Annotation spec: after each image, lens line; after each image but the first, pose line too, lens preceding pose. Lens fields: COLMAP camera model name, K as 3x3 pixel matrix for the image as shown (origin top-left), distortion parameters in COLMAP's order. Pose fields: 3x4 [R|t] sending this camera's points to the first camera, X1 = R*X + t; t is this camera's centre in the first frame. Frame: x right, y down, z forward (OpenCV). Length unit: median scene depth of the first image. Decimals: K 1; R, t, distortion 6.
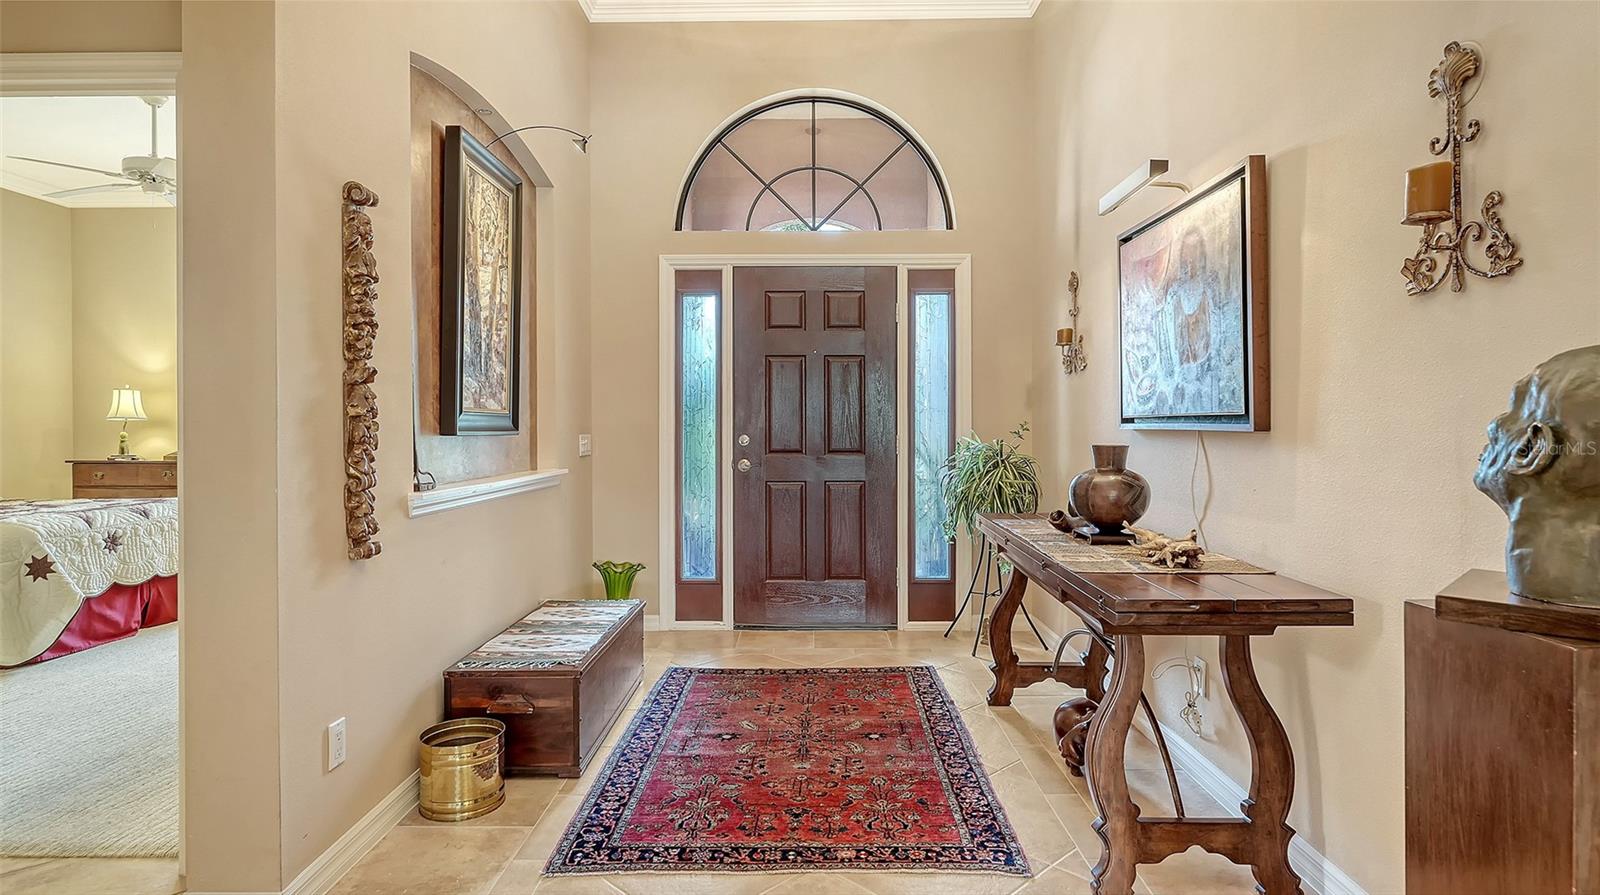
lens RADIAL K [[858.2, 0, 800.7], [0, 858.2, 427.3], [0, 0, 1]] dist [0.003679, 0.000951]
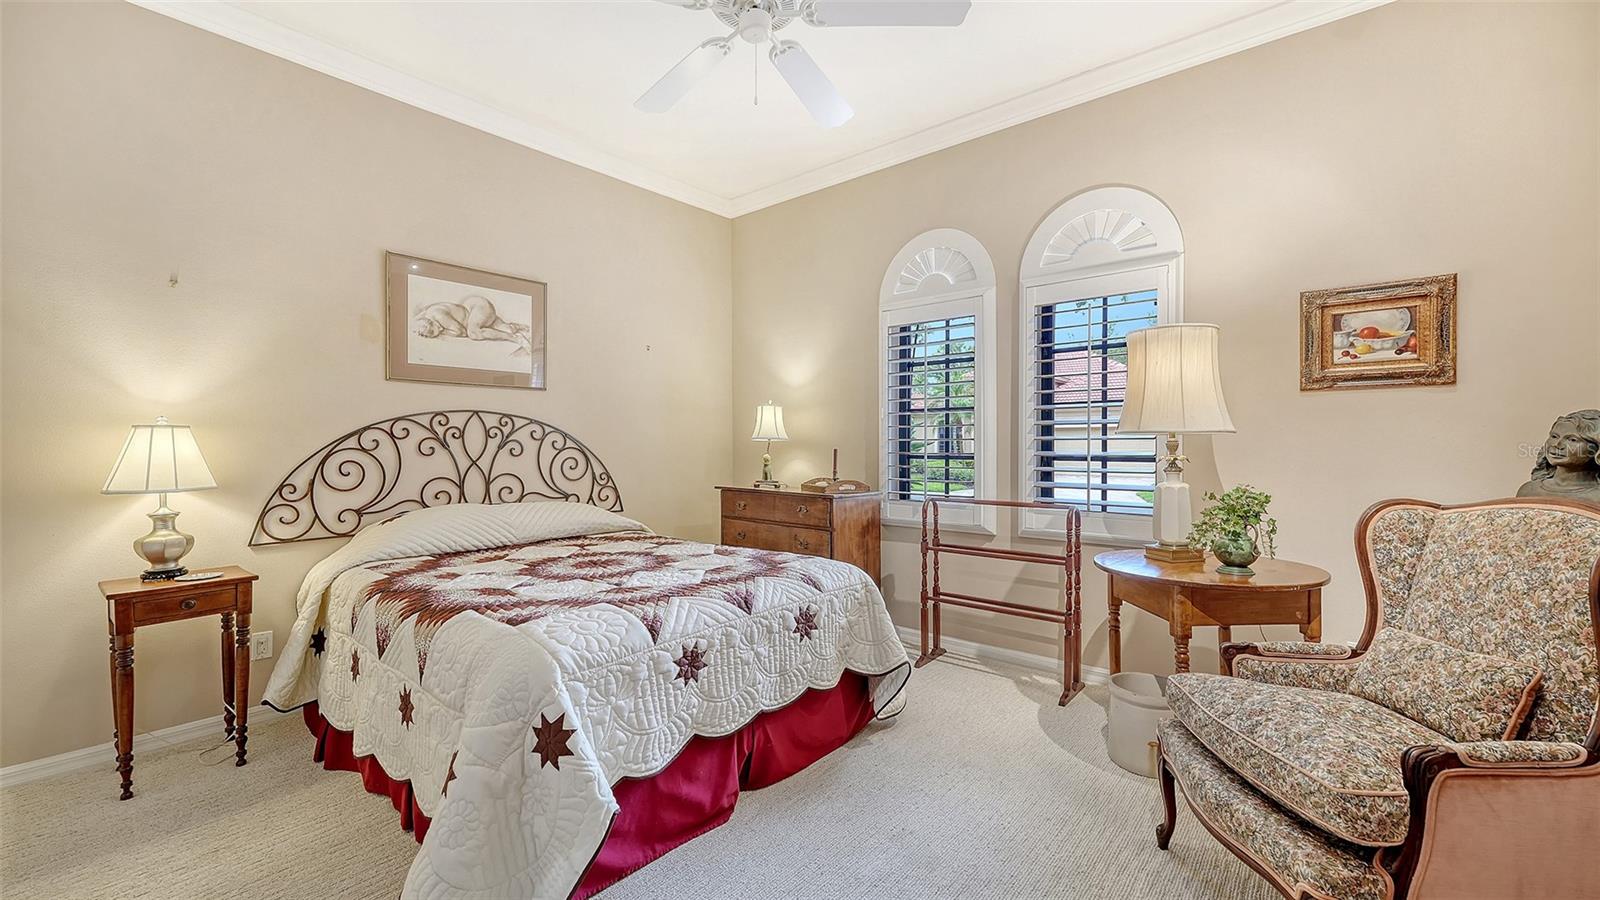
lens RADIAL K [[648.9, 0, 804.2], [0, 648.9, 437.9], [0, 0, 1]] dist [0.002030, -0.000089]
pose [[0.771280, -0.001248, -0.636495, -0.467733], [-0.001655, 0.999991, -0.003966, -0.011590], [0.636494, 0.004113, 0.771271, 0.711411]]
